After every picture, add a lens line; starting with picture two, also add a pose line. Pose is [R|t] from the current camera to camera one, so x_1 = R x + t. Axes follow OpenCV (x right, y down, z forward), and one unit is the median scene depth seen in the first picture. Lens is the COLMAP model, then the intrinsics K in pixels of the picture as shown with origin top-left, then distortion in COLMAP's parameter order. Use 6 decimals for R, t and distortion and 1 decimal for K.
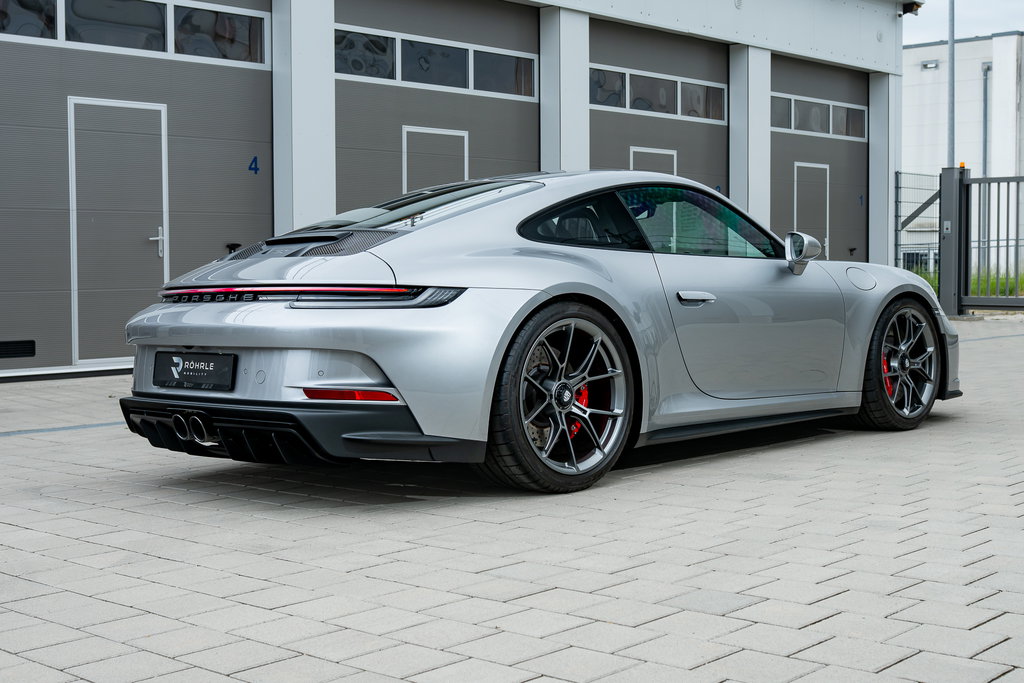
lens RADIAL K [[1335.2, 0, 498.8], [0, 1335.2, 278.7], [0, 0, 1]] dist [-0.090286, 0.044427]
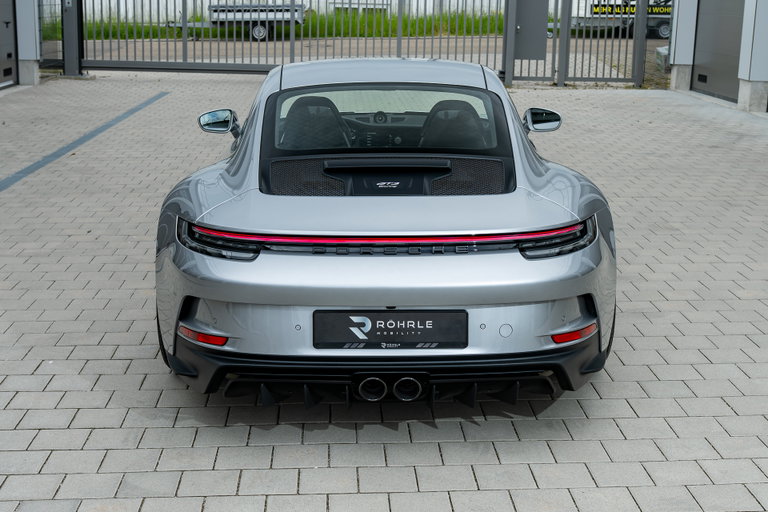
lens RADIAL K [[1069.6, 0, 384.1], [0, 1069.6, 255.6], [0, 0, 1]] dist [-0.113206, 0.077844]
pose [[0.692589, -0.144028, 0.706807, -0.620739], [-0.023904, 0.974743, 0.222048, -0.121454], [-0.720936, -0.170684, 0.671653, 0.416788]]
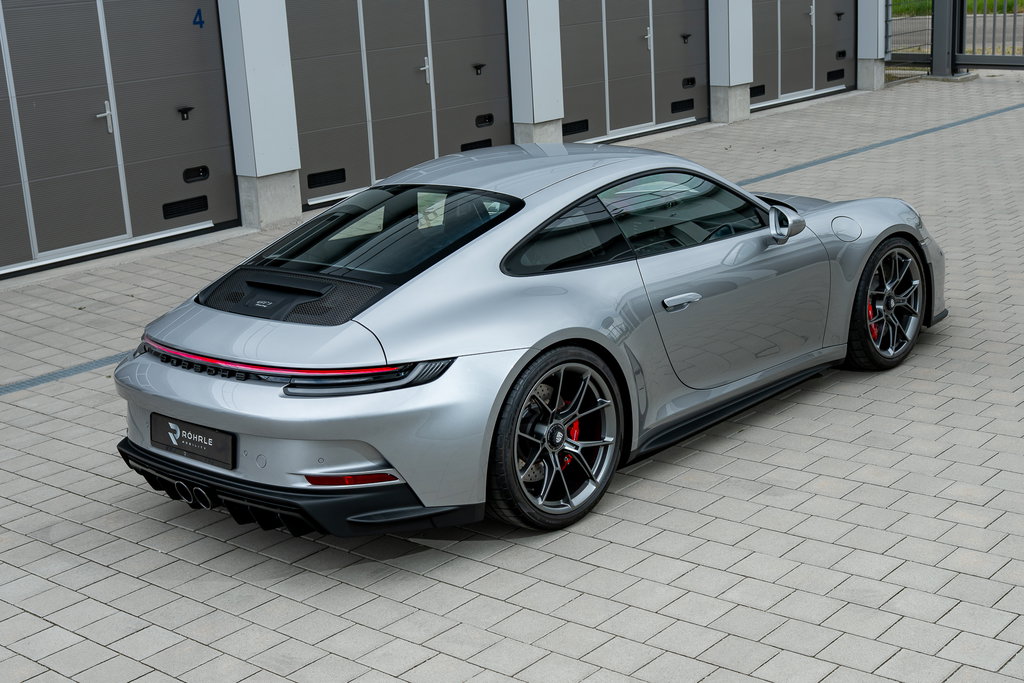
lens RADIAL K [[1426.1, 0, 512.1], [0, 1426.1, 341.0], [0, 0, 1]] dist [-0.113206, 0.077844]
pose [[0.997996, -0.058476, 0.024170, -0.005874], [0.050439, 0.965861, 0.254103, -0.219364], [-0.038204, -0.252375, 0.966875, -0.031128]]
